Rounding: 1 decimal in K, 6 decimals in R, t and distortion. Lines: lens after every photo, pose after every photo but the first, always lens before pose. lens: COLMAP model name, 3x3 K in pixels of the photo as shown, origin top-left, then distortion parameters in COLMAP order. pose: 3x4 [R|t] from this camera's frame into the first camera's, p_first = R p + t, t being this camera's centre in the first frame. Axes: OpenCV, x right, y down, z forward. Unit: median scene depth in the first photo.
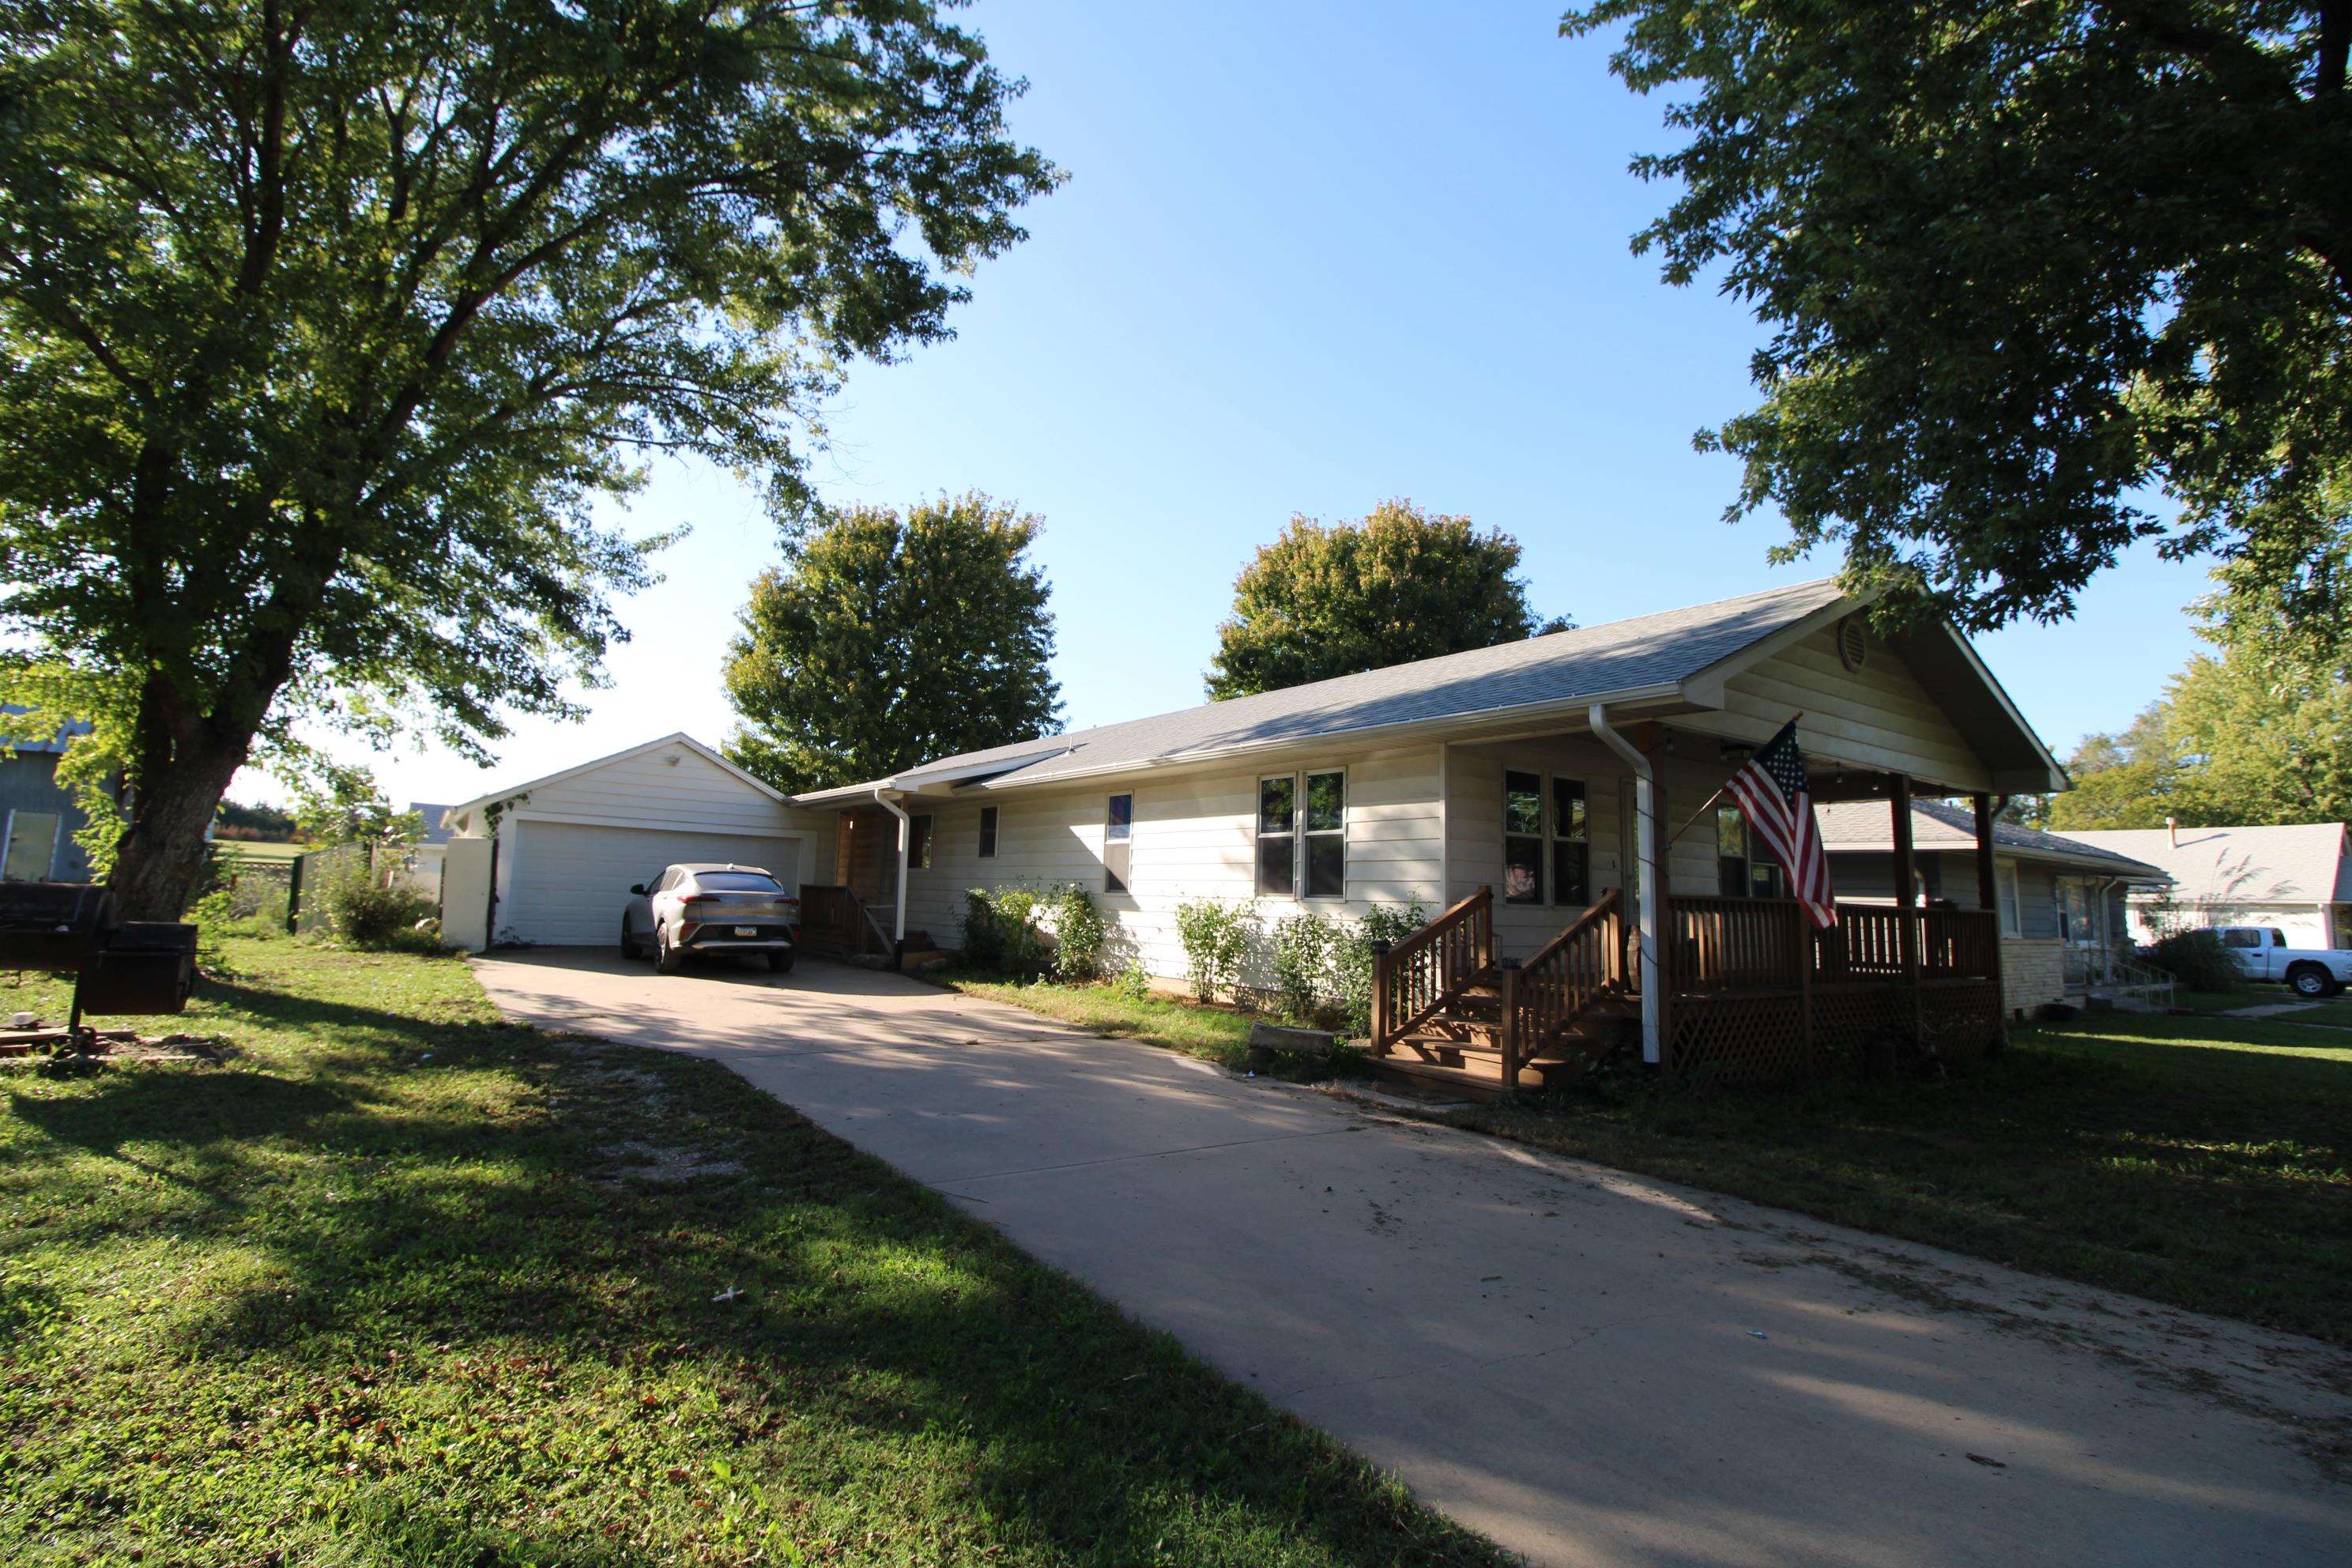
lens RADIAL K [[1137.5, 0, 1182.9], [0, 1137.5, 774.8], [0, 0, 1]] dist [-0.009675, -0.006009]
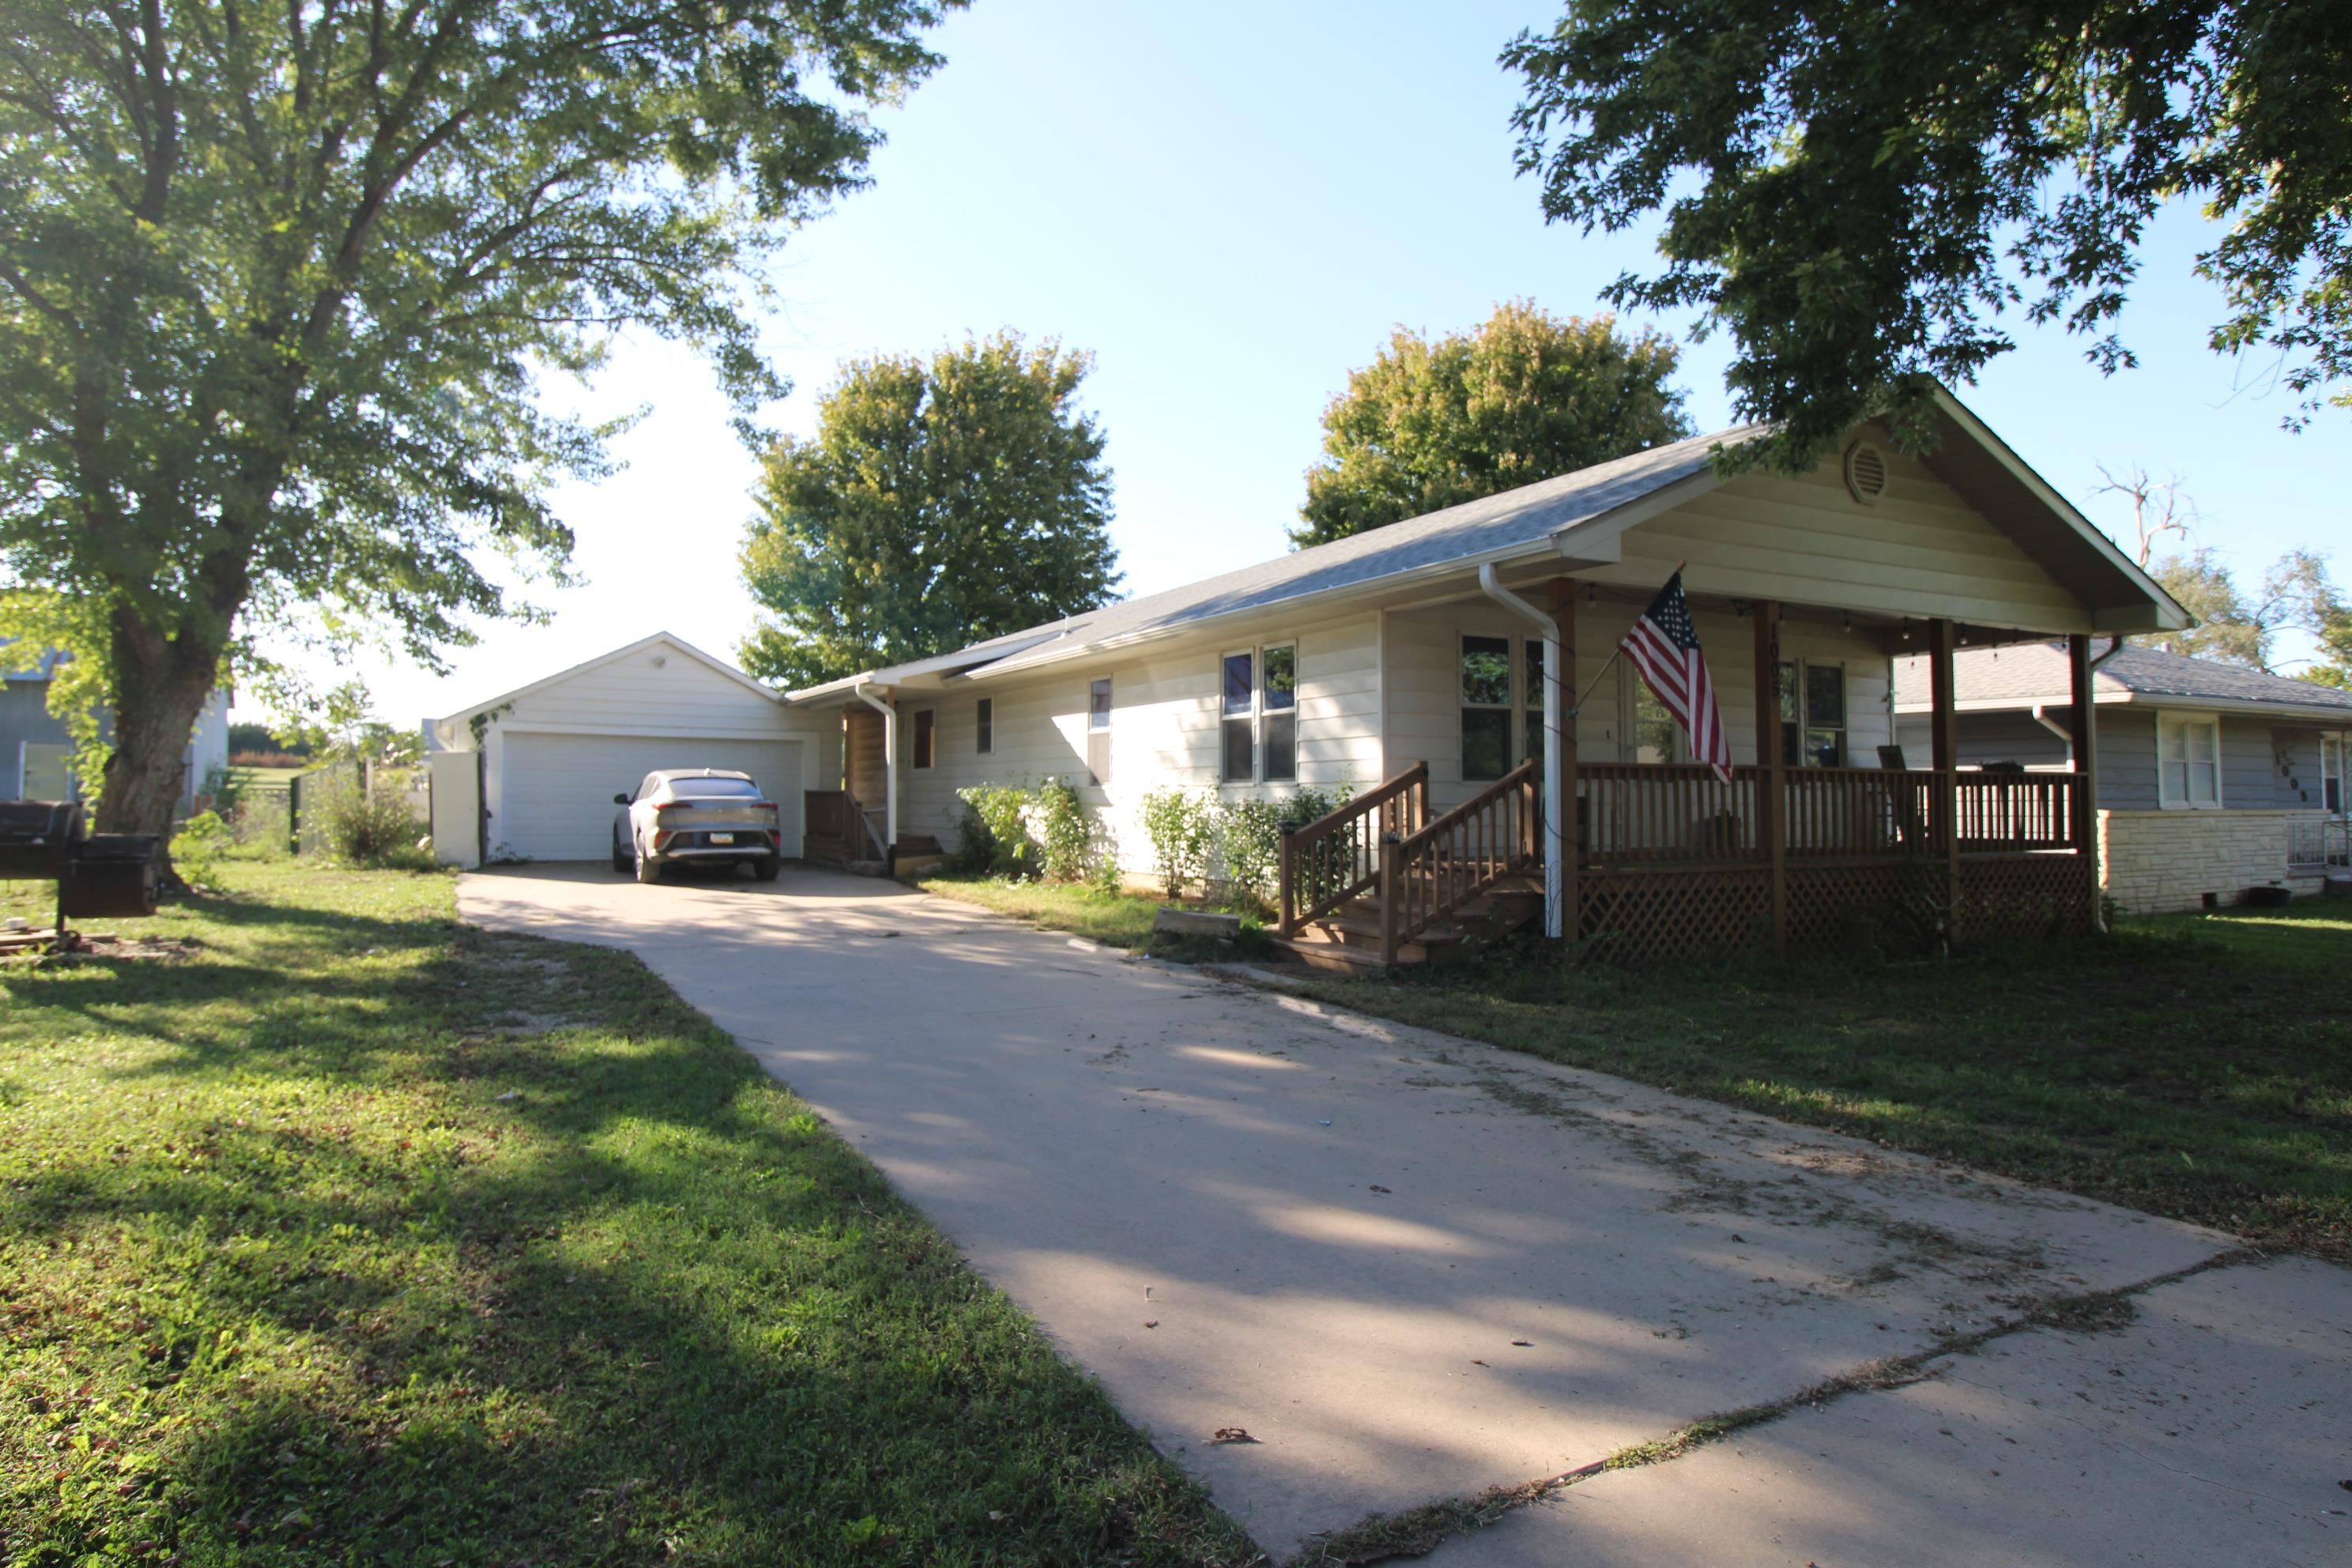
lens RADIAL K [[1388.8, 0, 1178.6], [0, 1388.8, 788.2], [0, 0, 1]] dist [-0.005883, 0.003546]
pose [[0.991605, -0.031443, -0.125422, 0.145168], [0.043472, 0.994589, 0.094354, 0.002181], [0.121777, -0.099014, 0.987606, -0.105982]]
